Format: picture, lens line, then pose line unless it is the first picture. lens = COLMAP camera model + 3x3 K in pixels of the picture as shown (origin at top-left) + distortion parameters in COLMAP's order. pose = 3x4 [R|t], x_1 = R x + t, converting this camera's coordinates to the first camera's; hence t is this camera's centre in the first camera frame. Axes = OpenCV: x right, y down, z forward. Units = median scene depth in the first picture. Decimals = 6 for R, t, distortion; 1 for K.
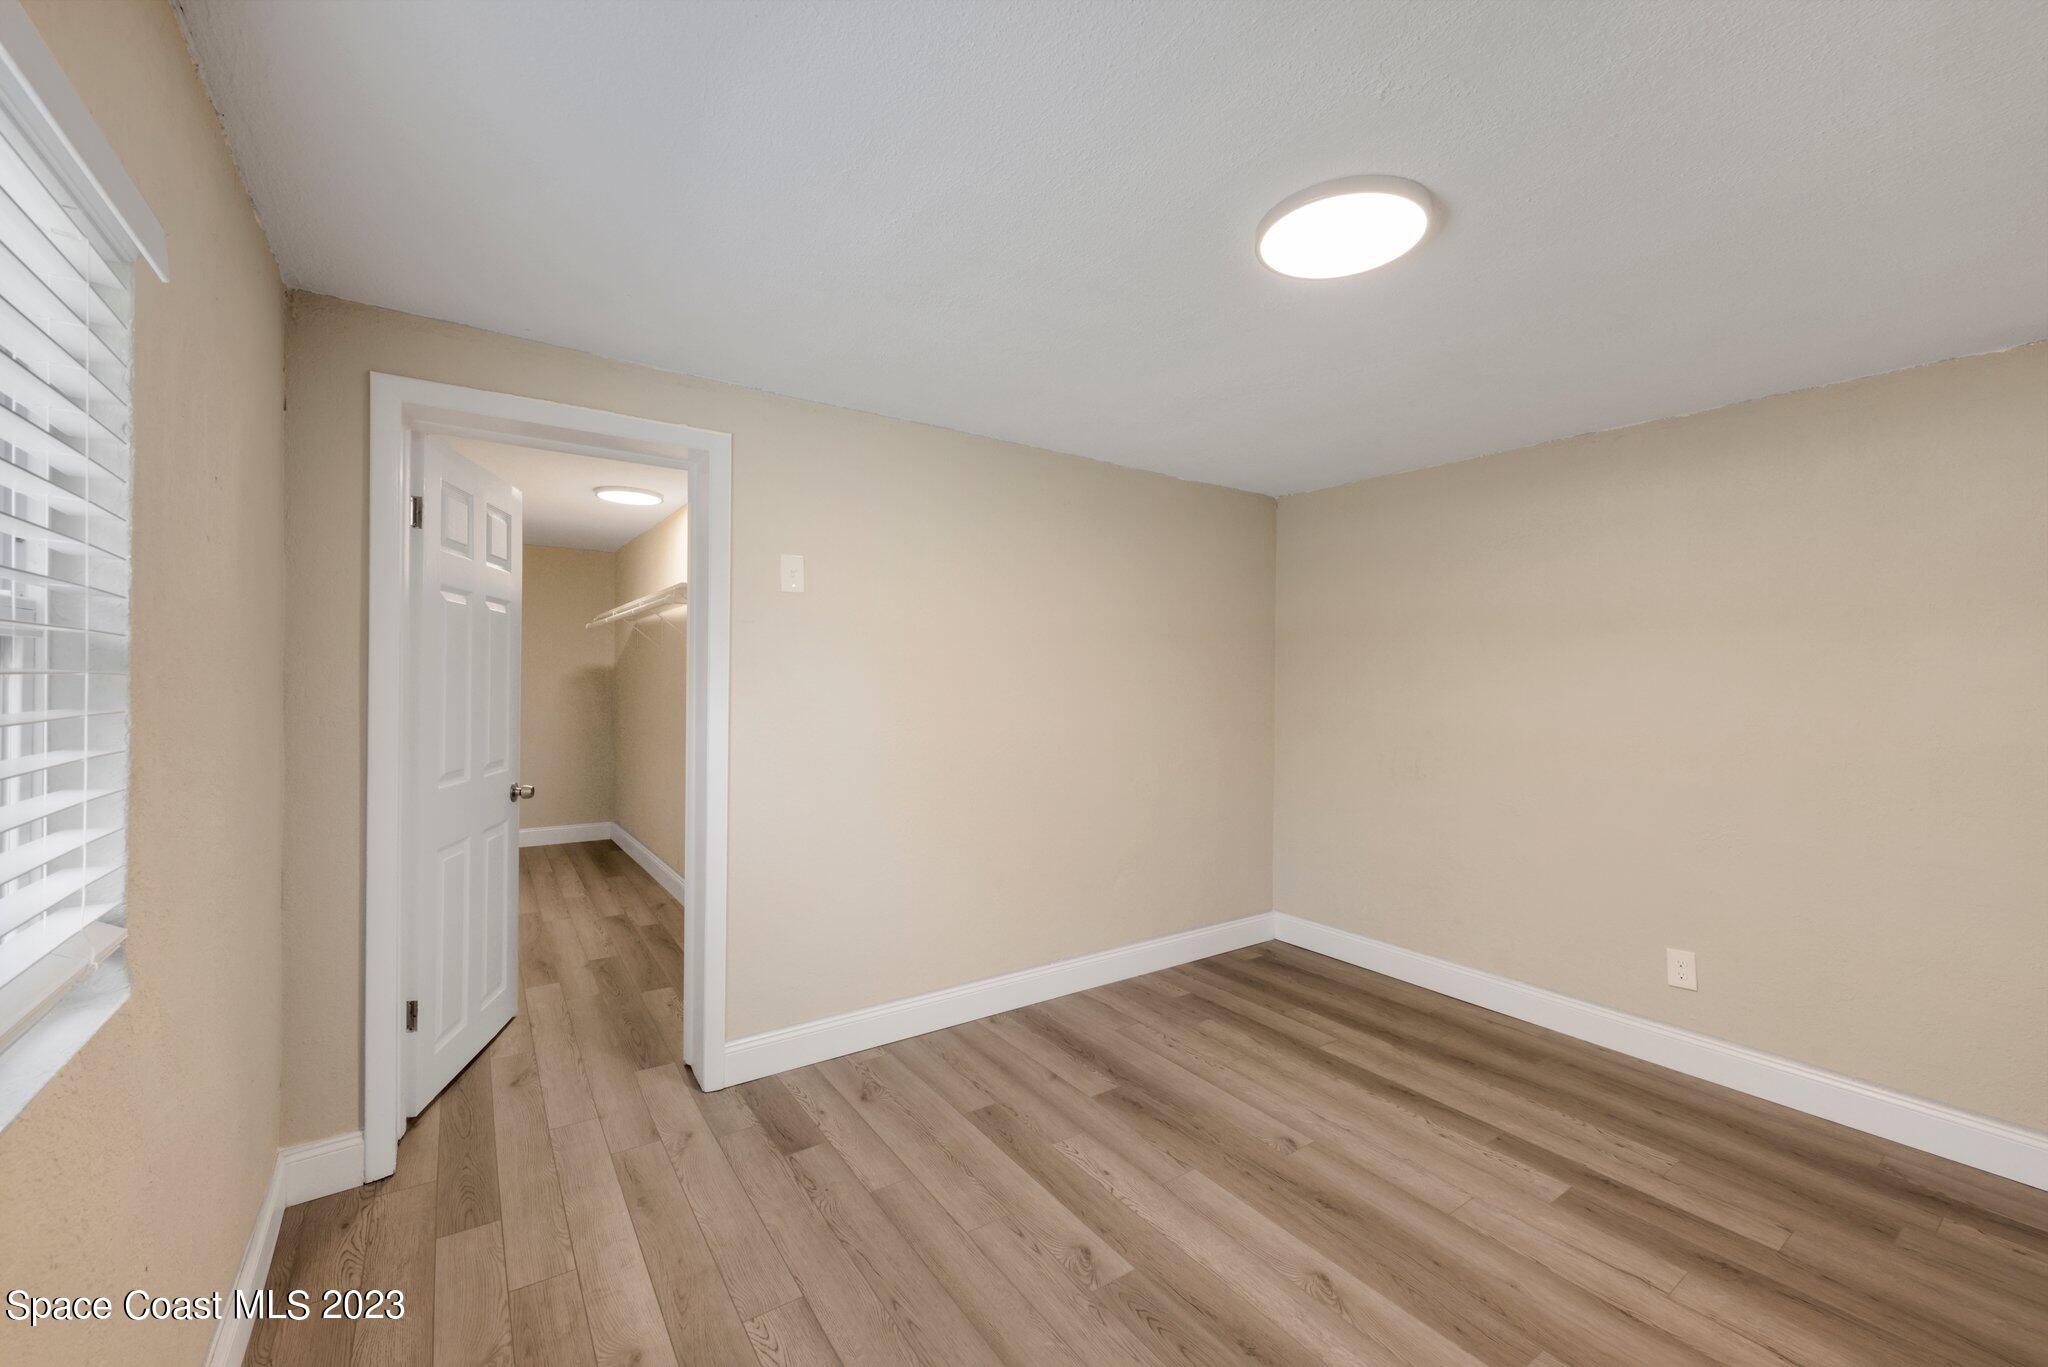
lens RADIAL K [[813.9, 0, 1024.0], [0, 813.9, 683.5], [0, 0, 1]] dist [-0.000935, -0.000352]
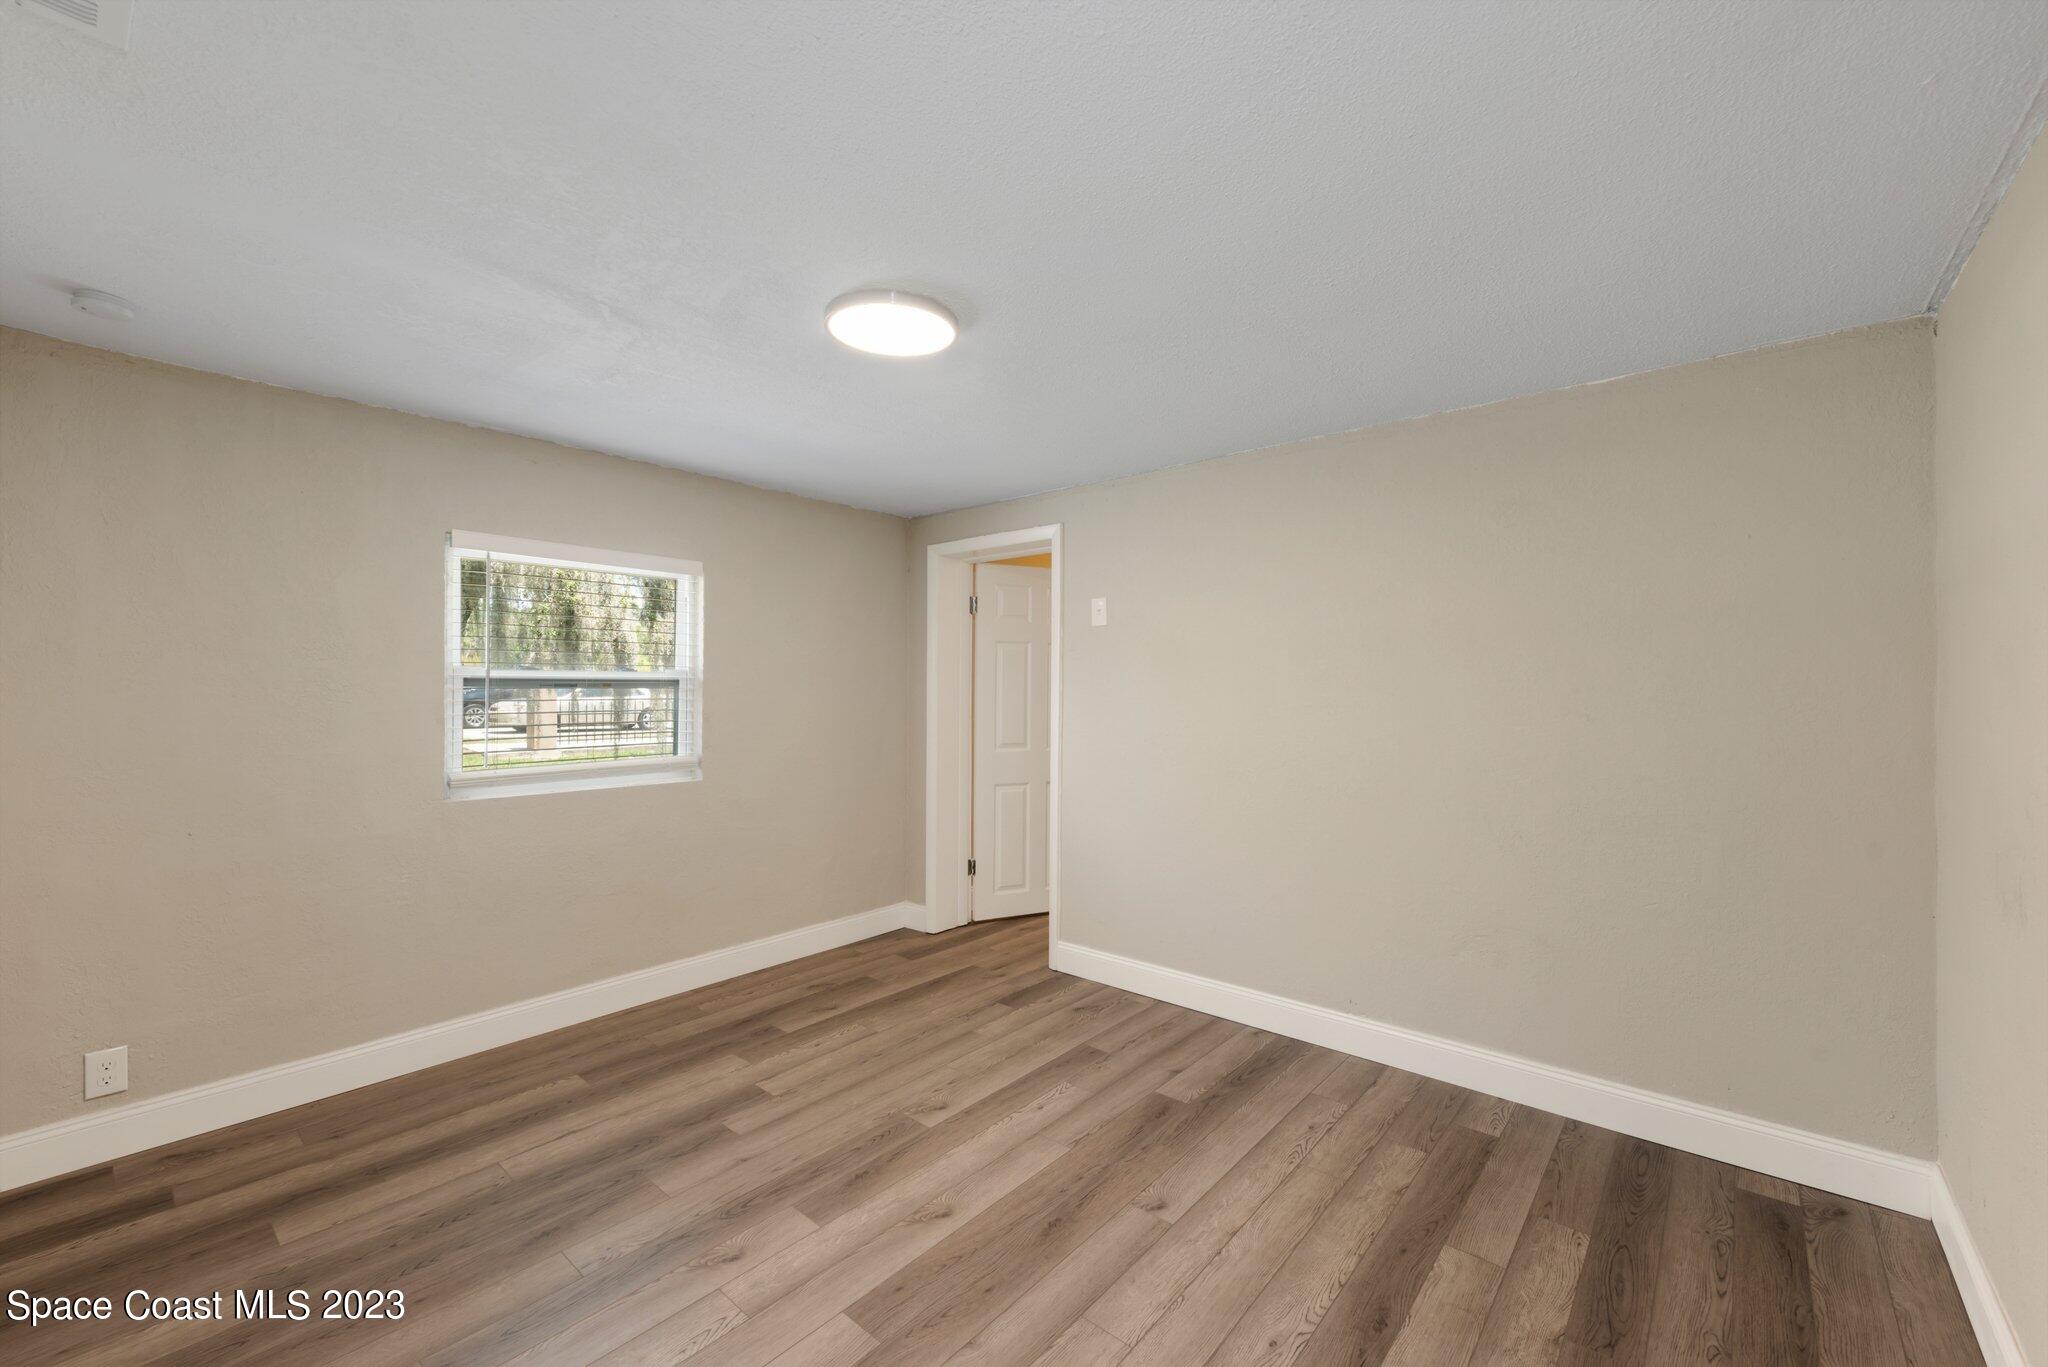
lens RADIAL K [[813.9, 0, 1024.0], [0, 813.9, 683.5], [0, 0, 1]] dist [-0.000935, -0.000352]
pose [[0.254043, -0.017904, -0.967027, 1.091852], [-0.006959, 0.999769, -0.020338, 0.008733], [0.967168, 0.011896, 0.253860, 0.586197]]
